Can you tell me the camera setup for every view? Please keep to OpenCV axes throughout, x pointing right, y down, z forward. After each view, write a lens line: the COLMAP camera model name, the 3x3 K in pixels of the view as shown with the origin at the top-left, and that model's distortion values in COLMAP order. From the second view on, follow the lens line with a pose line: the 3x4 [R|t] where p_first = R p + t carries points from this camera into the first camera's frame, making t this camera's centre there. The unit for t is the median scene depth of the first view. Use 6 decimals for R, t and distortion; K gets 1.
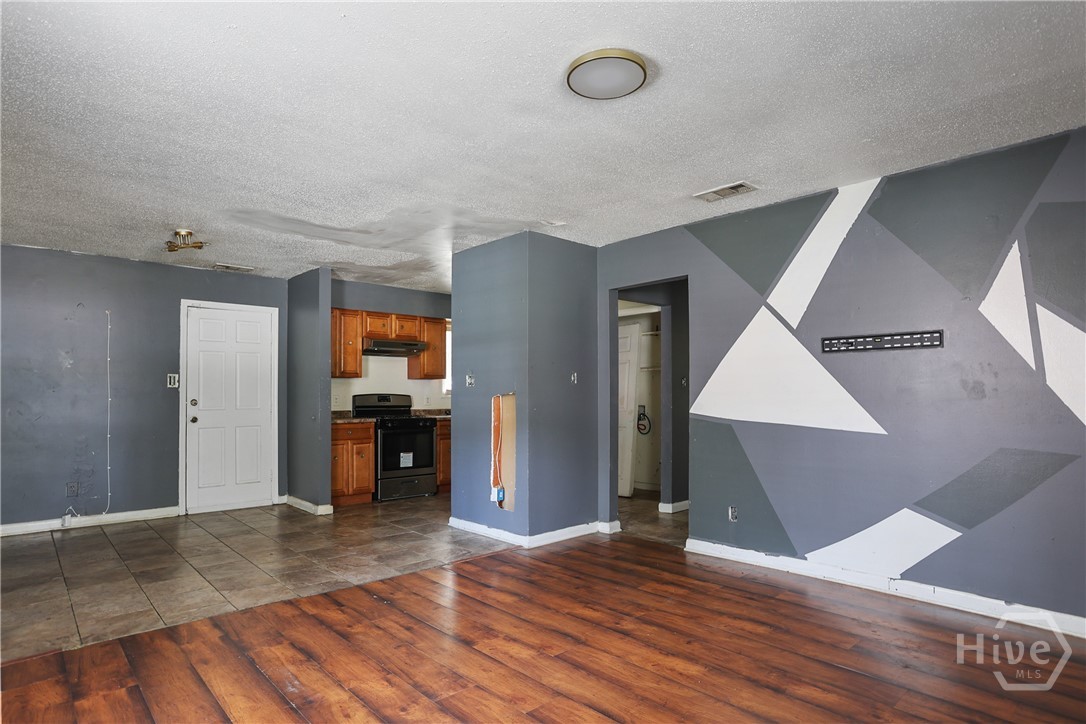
lens RADIAL K [[590.5, 0, 533.2], [0, 590.5, 383.0], [0, 0, 1]] dist [-0.067784, 0.045592]
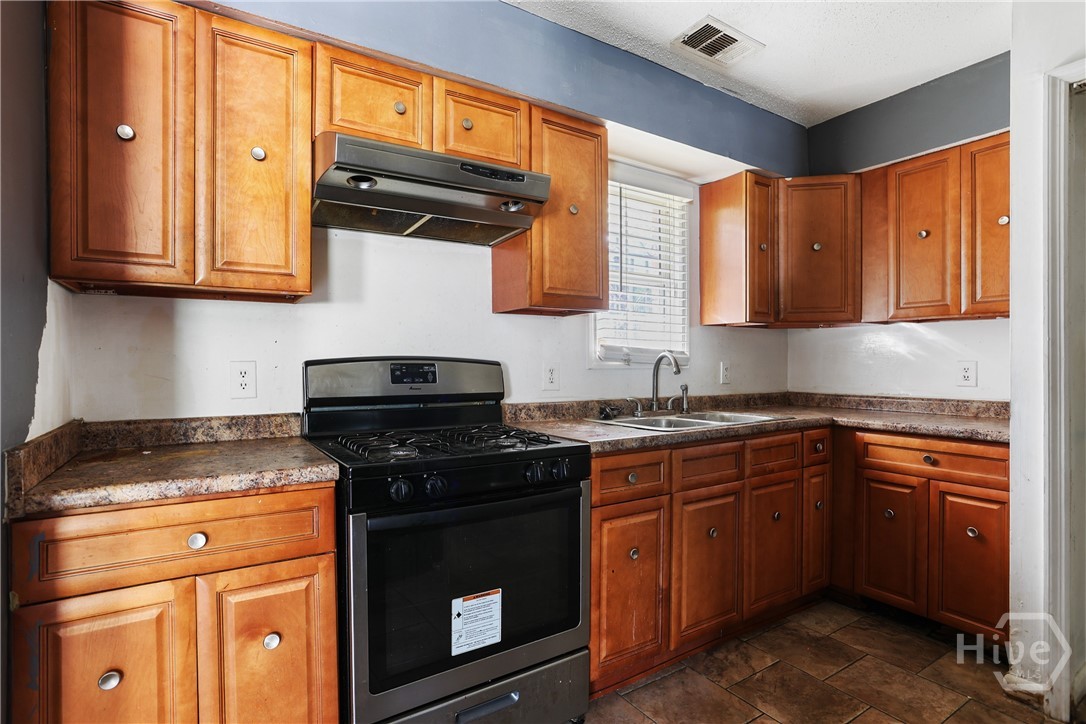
lens RADIAL K [[533.5, 0, 543.0], [0, 533.5, 362.0], [0, 0, 1]] dist [-0.062968, 0.032606]
pose [[0.987008, 0.001181, -0.160669, -0.201442], [0.002186, 0.999782, 0.020780, 0.021772], [0.160659, -0.020861, 0.986790, 1.039620]]
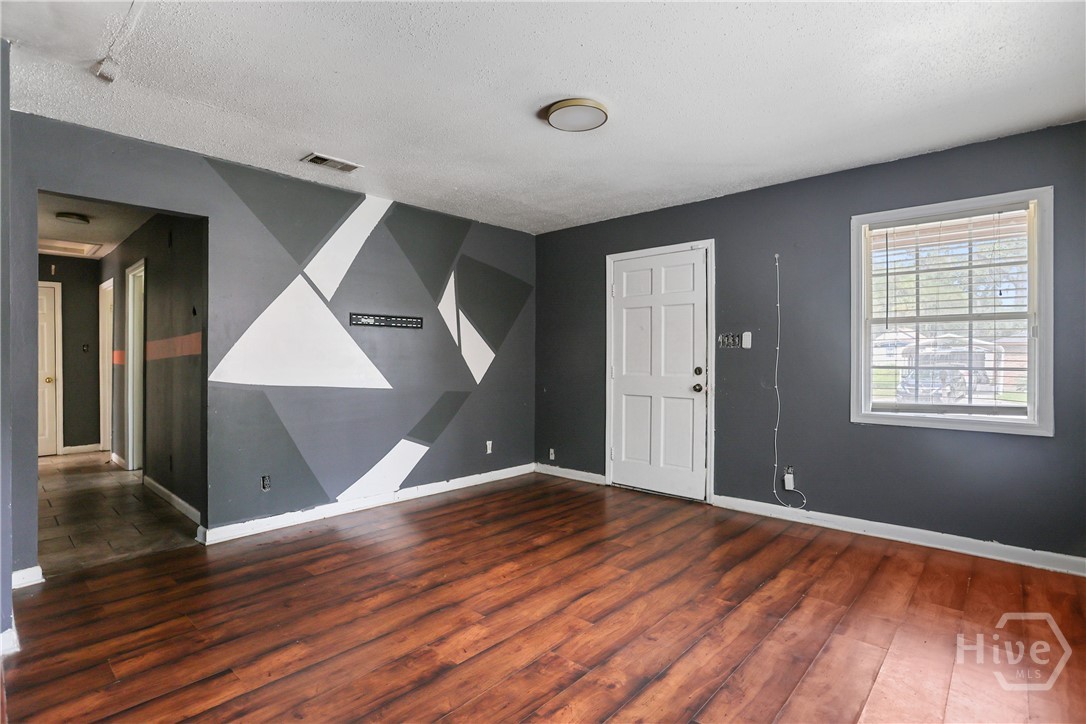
lens RADIAL K [[533.5, 0, 543.0], [0, 533.5, 362.0], [0, 0, 1]] dist [-0.062968, 0.032606]
pose [[-0.098986, -0.003030, 0.995084, -0.462570], [-0.019744, 0.999804, 0.001080, 0.011353], [-0.994893, -0.019540, -0.099027, 0.520844]]
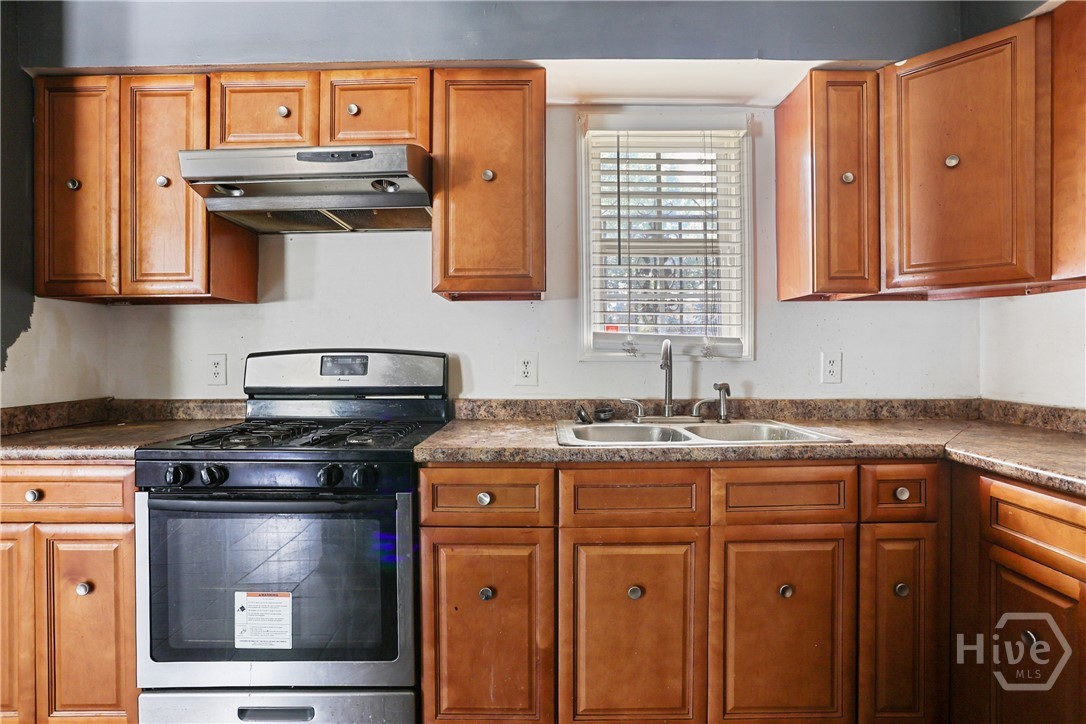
lens RADIAL K [[516.7, 0, 552.8], [0, 516.7, 355.7], [0, 0, 1]] dist [-0.054662, 0.022598]
pose [[0.750397, 0.000739, -0.660987, 0.010607], [0.017079, 0.999644, 0.020507, 0.025359], [0.660766, -0.026677, 0.750117, 1.218969]]
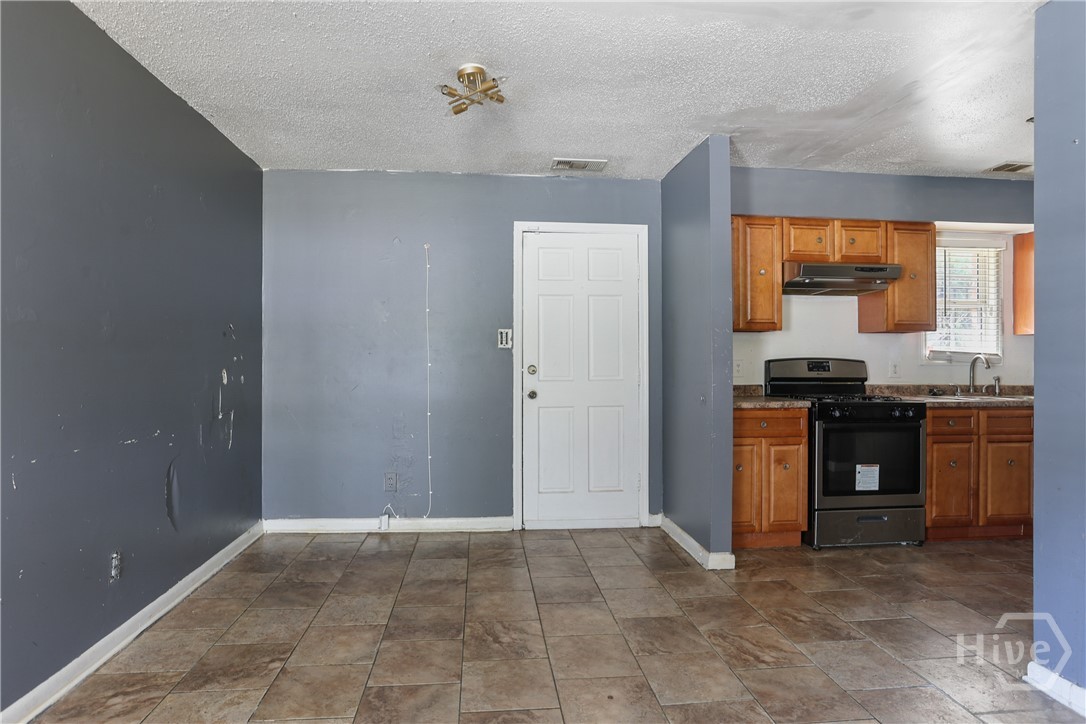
lens RADIAL K [[581.7, 0, 536.1], [0, 581.7, 358.6], [0, 0, 1]] dist [-0.058331, 0.043341]
pose [[0.803332, 0.001943, -0.595529, -0.192243], [0.008016, 0.999869, 0.014076, 0.012008], [0.595478, -0.016082, 0.803211, 0.510715]]
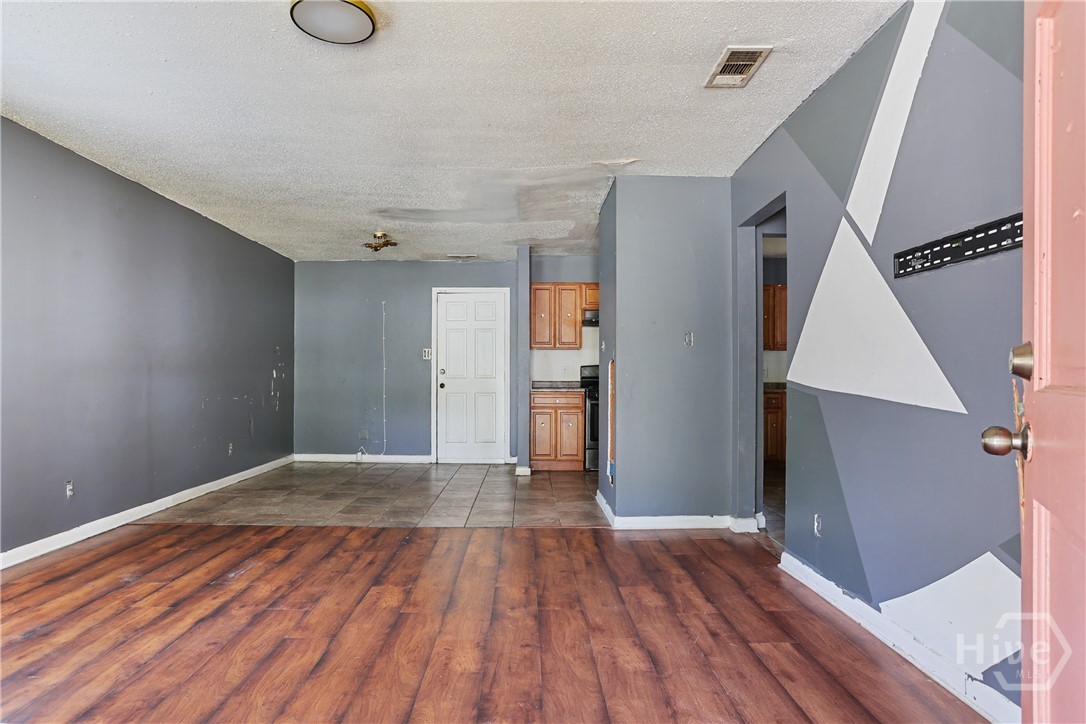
lens RADIAL K [[604.4, 0, 532.2], [0, 604.4, 372.9], [0, 0, 1]] dist [-0.060839, 0.035672]
pose [[0.746716, 0.001288, -0.665142, 0.457419], [0.008091, 0.999907, 0.011020, 0.027082], [0.665094, -0.013611, 0.746636, 0.206562]]
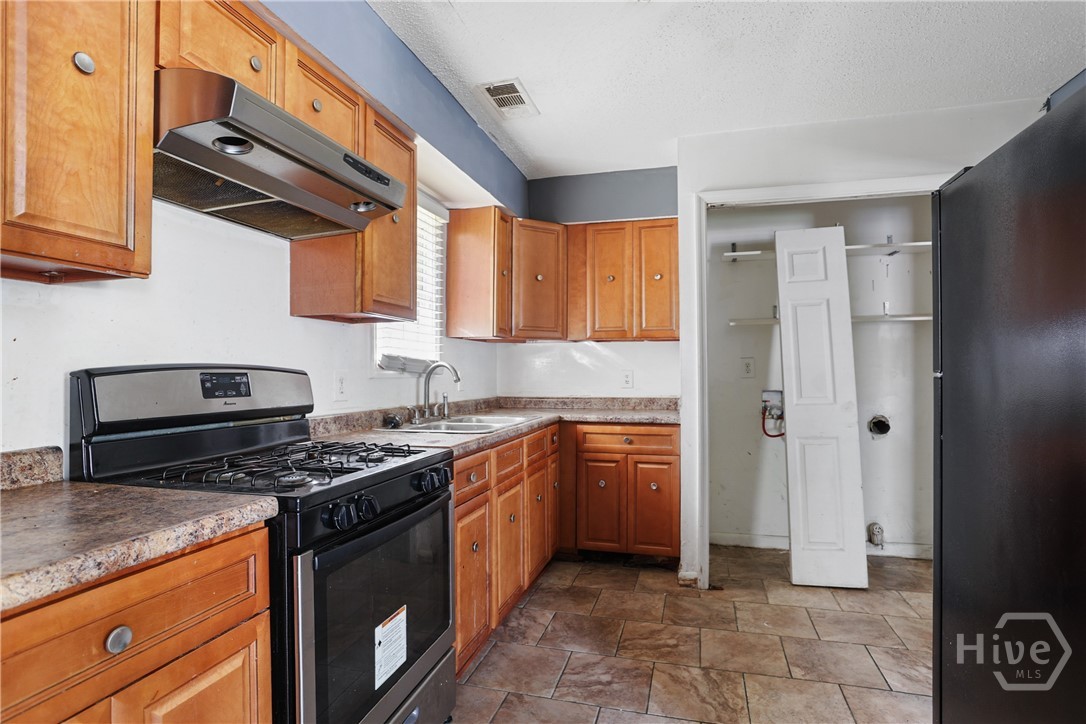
lens RADIAL K [[533.5, 0, 543.0], [0, 533.5, 362.0], [0, 0, 1]] dist [-0.062968, 0.032606]
pose [[0.841276, 0.009834, 0.540517, -0.365831], [-0.011352, 0.999935, -0.000523, 0.022315], [-0.540487, -0.005696, 0.841333, 1.045381]]
